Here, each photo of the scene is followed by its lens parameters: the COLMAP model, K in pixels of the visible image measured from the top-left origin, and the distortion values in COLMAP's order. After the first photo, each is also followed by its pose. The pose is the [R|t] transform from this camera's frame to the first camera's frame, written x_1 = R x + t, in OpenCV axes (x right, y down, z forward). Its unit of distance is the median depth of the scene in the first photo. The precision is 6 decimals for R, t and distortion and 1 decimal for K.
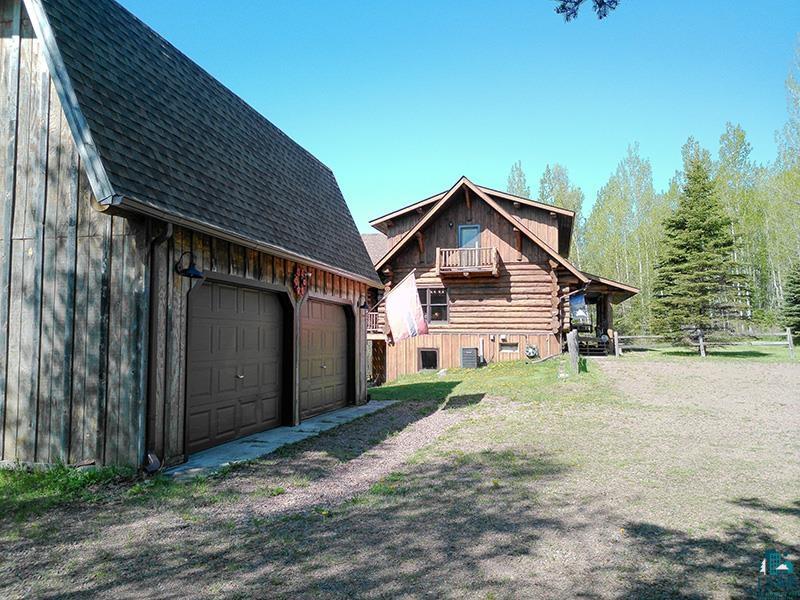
lens RADIAL K [[590.5, 0, 400.0], [0, 590.5, 300.0], [0, 0, 1]] dist [0.031177, -0.008851]
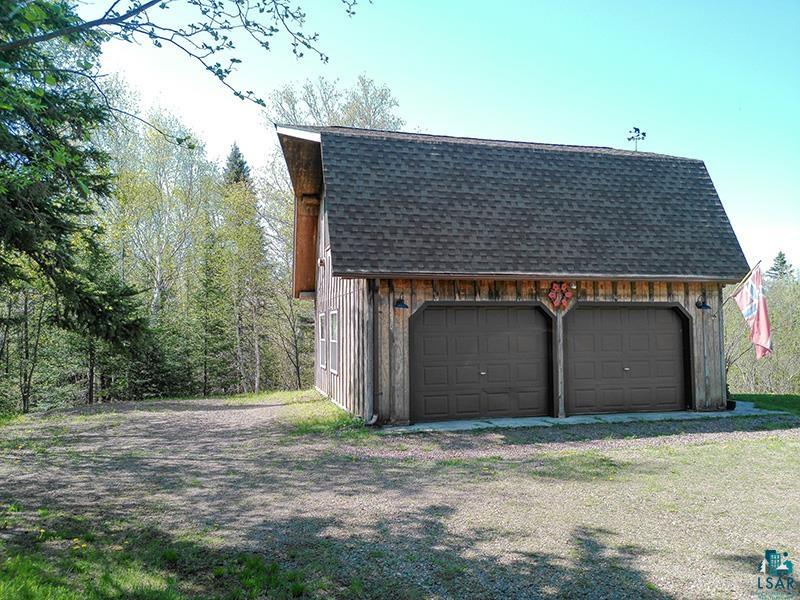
lens RADIAL K [[590.5, 0, 400.0], [0, 590.5, 300.0], [0, 0, 1]] dist [0.031177, -0.008851]
pose [[0.488185, -0.056335, -0.870920, 0.970546], [0.073516, 0.997022, -0.023283, -0.023416], [0.869638, -0.052660, 0.490873, 0.216575]]
